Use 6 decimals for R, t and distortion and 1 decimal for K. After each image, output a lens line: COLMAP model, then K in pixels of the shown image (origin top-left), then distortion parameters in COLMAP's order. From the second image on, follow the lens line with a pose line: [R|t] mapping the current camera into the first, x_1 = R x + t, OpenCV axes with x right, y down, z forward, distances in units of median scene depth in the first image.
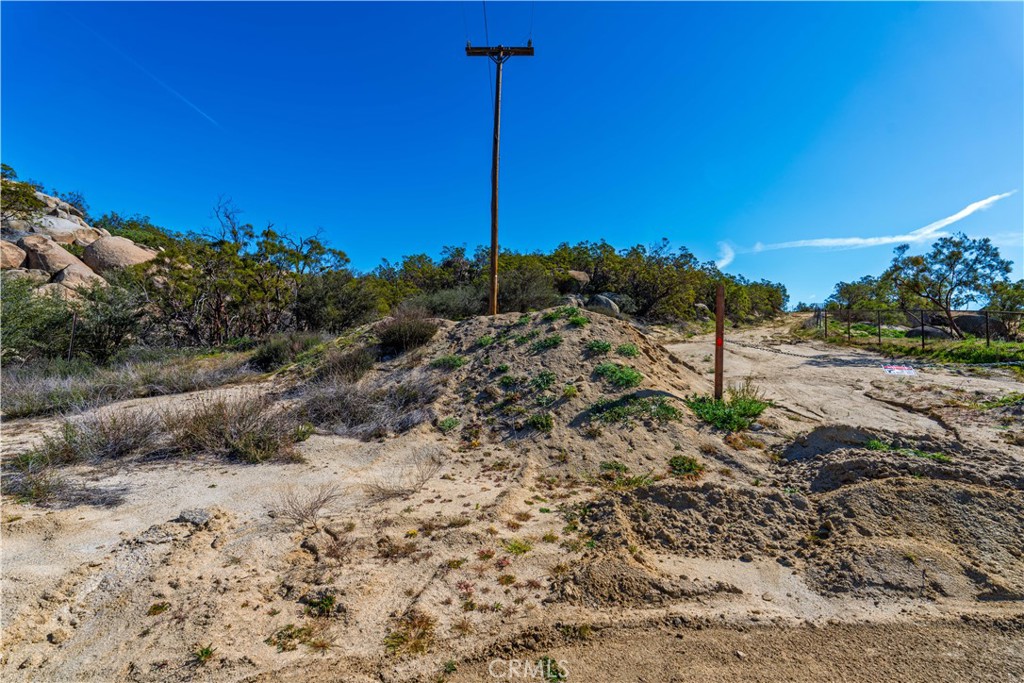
lens RADIAL K [[447.2, 0, 512.2], [0, 447.2, 344.0], [0, 0, 1]] dist [-0.005390, 0.000282]
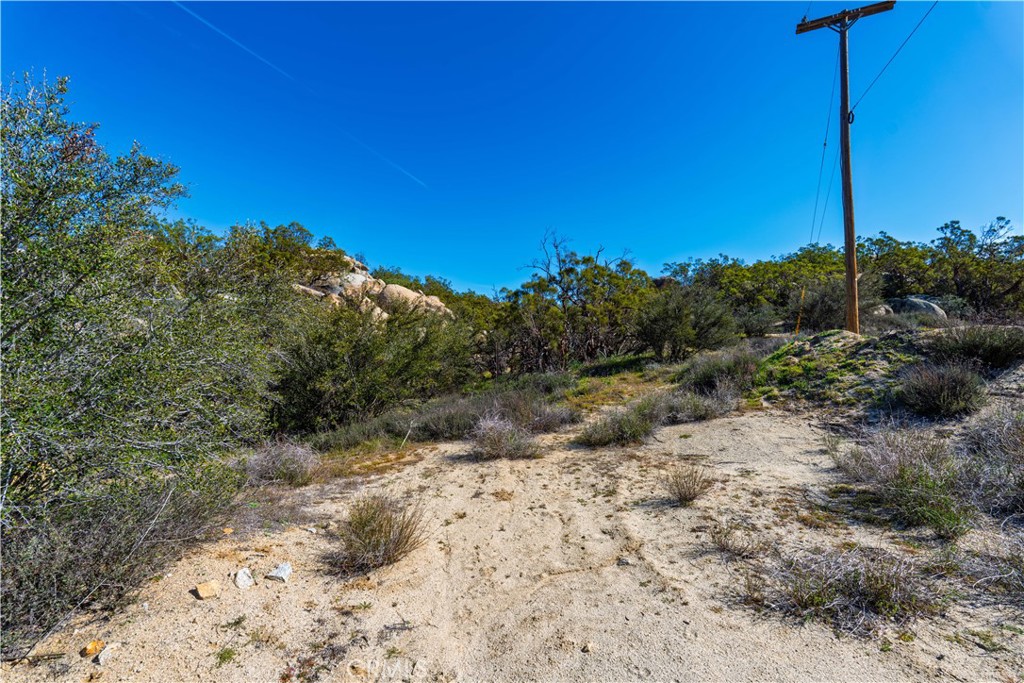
lens RADIAL K [[447.2, 0, 510.2], [0, 447.2, 342.9], [0, 0, 1]] dist [-0.005390, 0.000282]
pose [[0.931474, -0.049521, -0.360422, -1.009283], [0.028653, 0.997601, -0.063016, -0.002948], [0.362678, 0.048370, 0.930659, 0.028389]]
